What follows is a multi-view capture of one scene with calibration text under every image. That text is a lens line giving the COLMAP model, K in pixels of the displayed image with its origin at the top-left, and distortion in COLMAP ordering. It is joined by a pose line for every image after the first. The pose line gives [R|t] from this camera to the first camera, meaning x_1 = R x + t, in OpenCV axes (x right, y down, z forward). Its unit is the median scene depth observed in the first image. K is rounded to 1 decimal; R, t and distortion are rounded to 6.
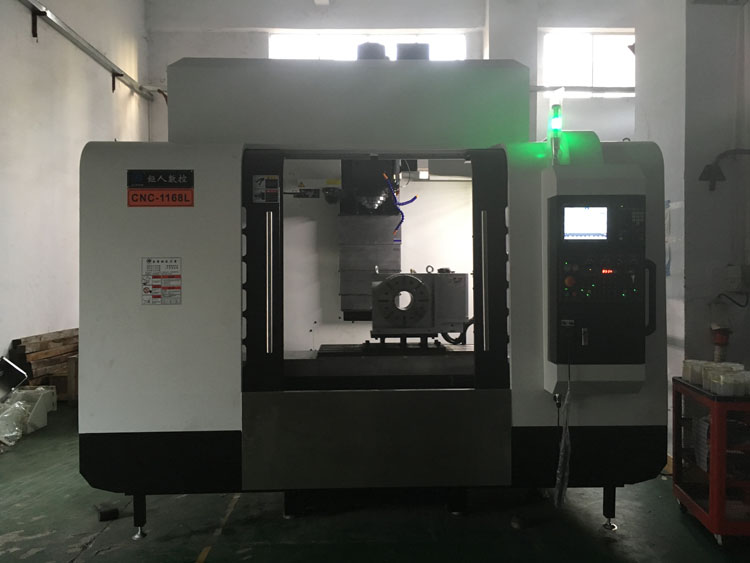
lens RADIAL K [[640.8, 0, 375.0], [0, 640.8, 281.5], [0, 0, 1]] dist [0.072773, -0.113388]
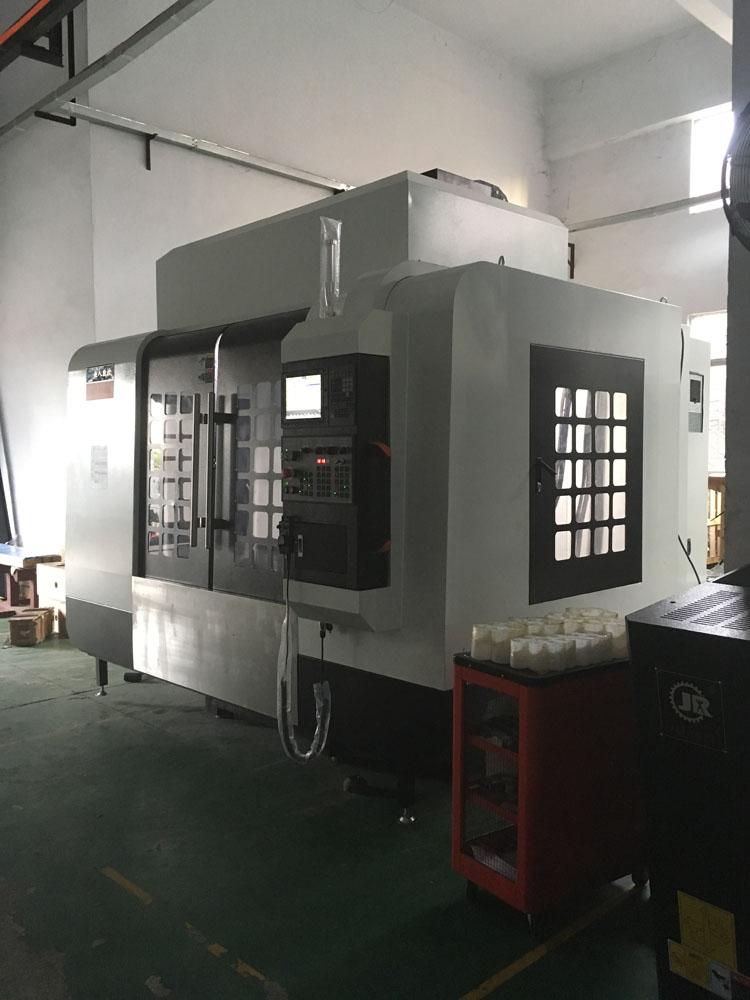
lens RADIAL K [[854.4, 0, 375.0], [0, 854.4, 500.0], [0, 0, 1]] dist [0.072773, -0.113388]
pose [[0.666660, 0.040650, -0.744253, 1.134993], [-0.016784, 0.999077, 0.039534, -0.010707], [0.745173, -0.013864, 0.666727, 0.390076]]
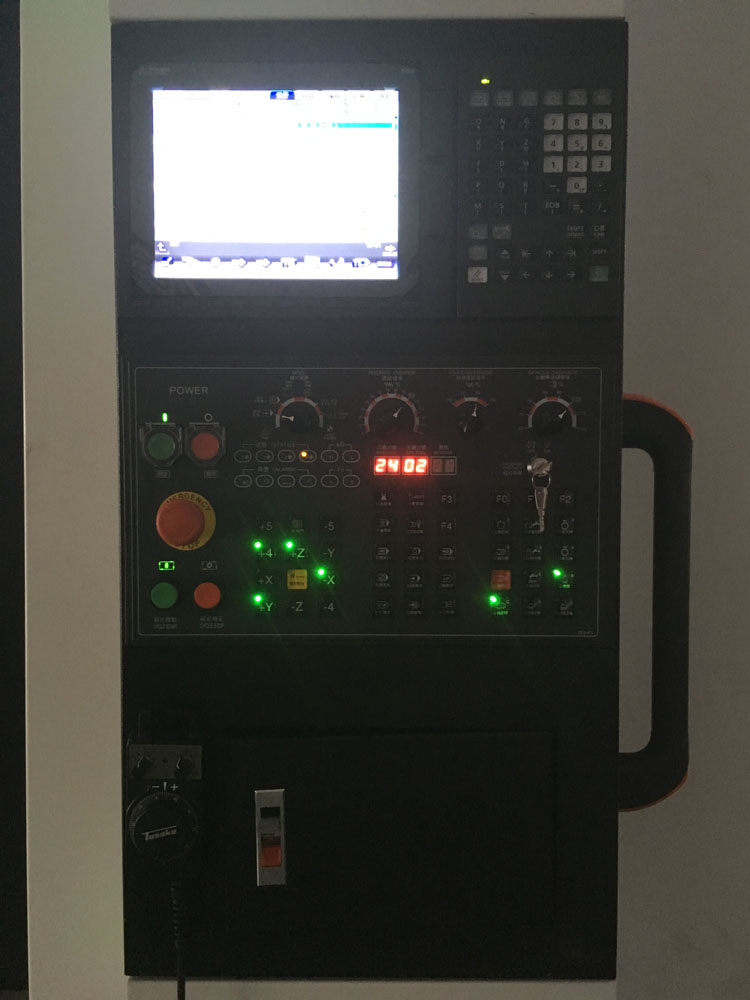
lens RADIAL K [[854.4, 0, 375.0], [0, 854.4, 500.0], [0, 0, 1]] dist [0.072773, -0.113388]
pose [[0.999797, 0.002647, -0.019990, 0.357239], [-0.002093, 0.999614, 0.027691, -0.012602], [0.020055, -0.027644, 0.999417, 0.767789]]
